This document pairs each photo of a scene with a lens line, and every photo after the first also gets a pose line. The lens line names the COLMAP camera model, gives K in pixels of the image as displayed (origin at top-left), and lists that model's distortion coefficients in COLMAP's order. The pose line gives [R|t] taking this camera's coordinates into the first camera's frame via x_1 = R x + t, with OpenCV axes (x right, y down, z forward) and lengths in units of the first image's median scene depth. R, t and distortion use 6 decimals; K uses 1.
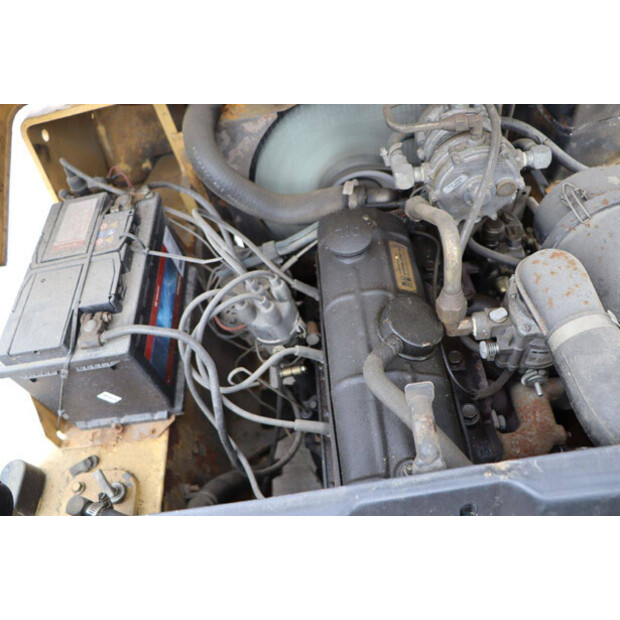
lens RADIAL K [[498.6, 0, 310.0], [0, 498.6, 310.0], [0, 0, 1]] dist [-0.123506, 0.004380]
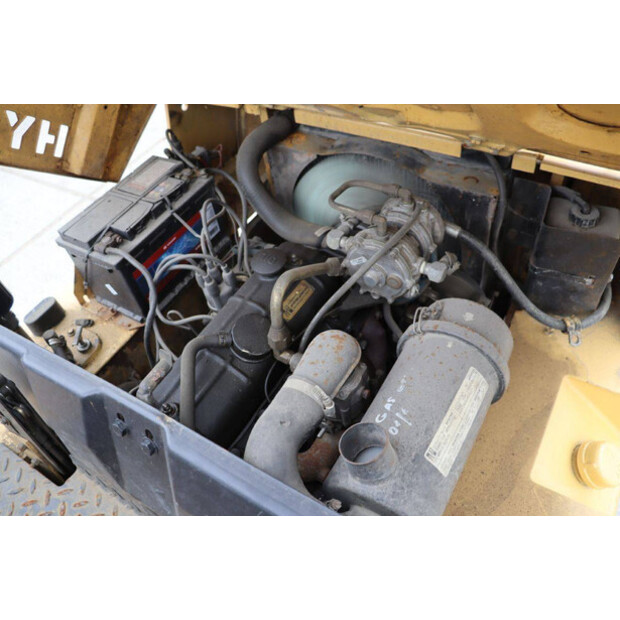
lens RADIAL K [[498.6, 0, 310.0], [0, 498.6, 310.0], [0, 0, 1]] dist [-0.123506, 0.004380]
pose [[0.822557, 0.469872, -0.320346, 0.593014], [-0.463327, 0.880347, 0.101570, -0.197222], [0.329740, 0.064877, 0.941840, -0.208715]]
